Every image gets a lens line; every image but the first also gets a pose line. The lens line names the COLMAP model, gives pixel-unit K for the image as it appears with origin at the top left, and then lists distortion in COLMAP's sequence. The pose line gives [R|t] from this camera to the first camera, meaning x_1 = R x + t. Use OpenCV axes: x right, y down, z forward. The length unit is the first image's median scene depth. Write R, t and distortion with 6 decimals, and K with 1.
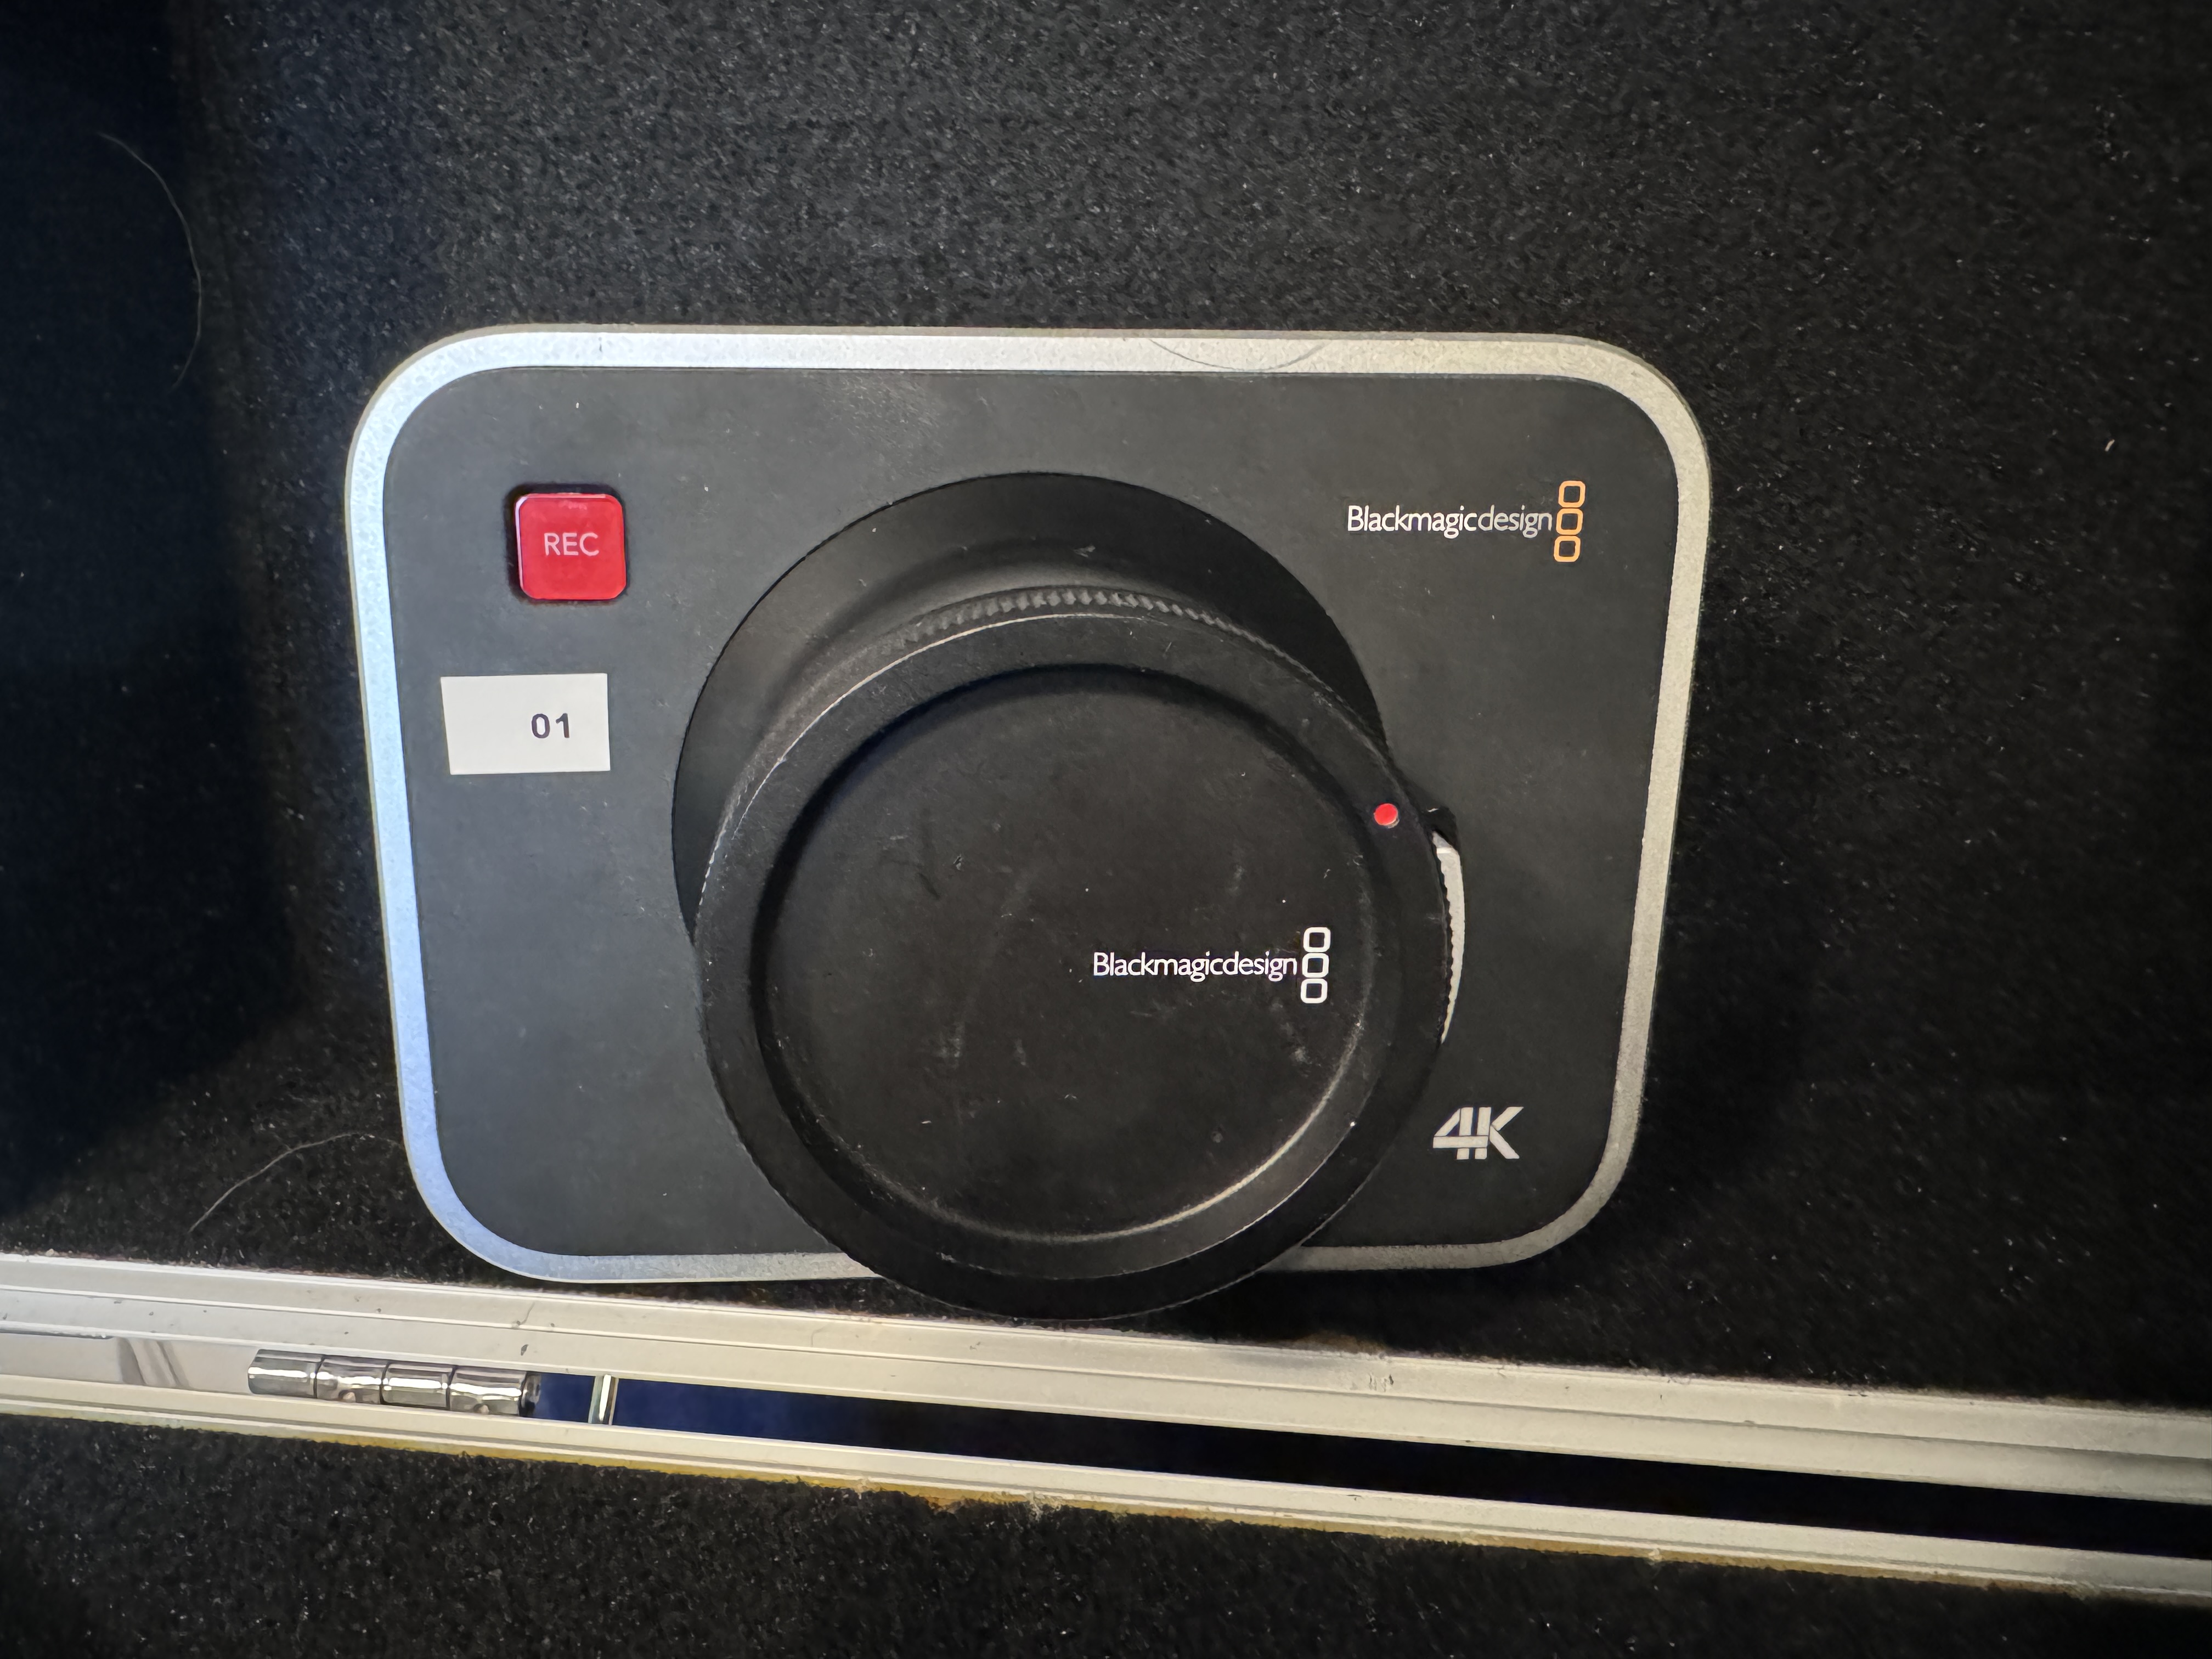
lens RADIAL K [[1564.1, 0, 999.8], [0, 1564.1, 843.7], [0, 0, 1]] dist [0.002620, -0.022129]
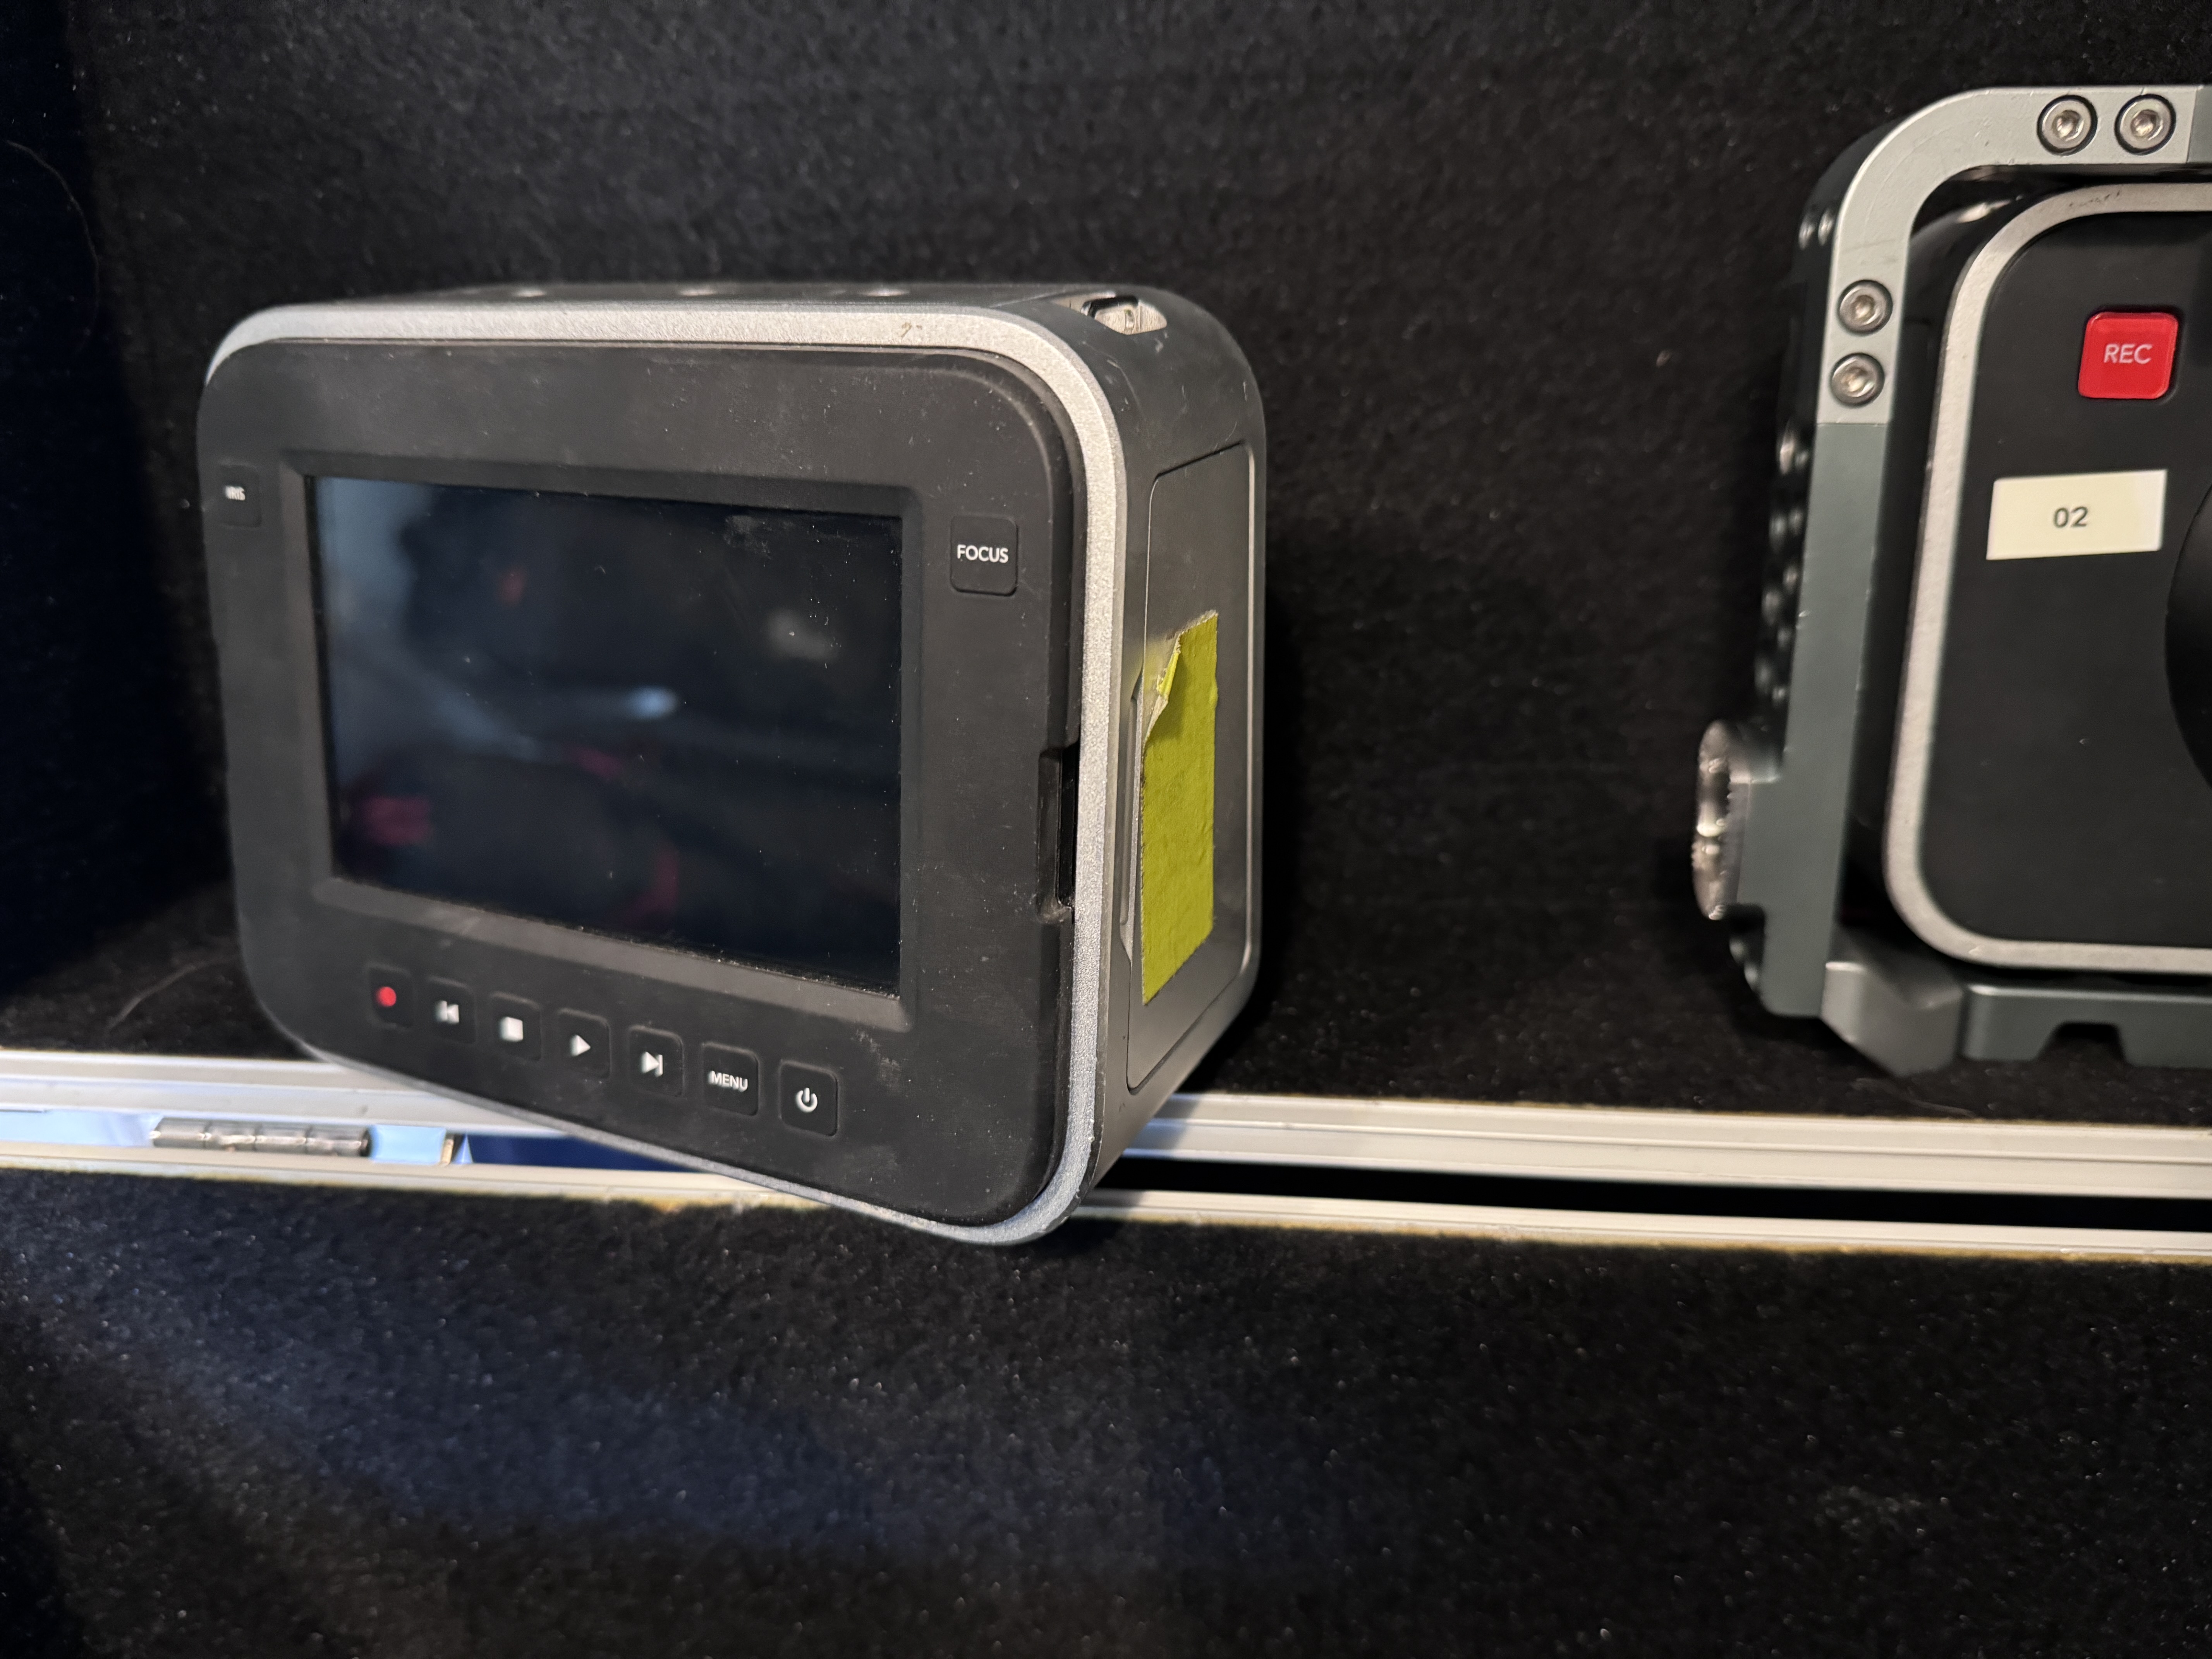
lens RADIAL K [[1564.1, 0, 1099.9], [0, 1564.1, 823.1], [0, 0, 1]] dist [0.002620, -0.022129]
pose [[0.999682, -0.025016, 0.003073, 0.262890], [0.024892, 0.999068, 0.035261, 0.054992], [-0.003952, -0.035174, 0.999373, -0.234505]]
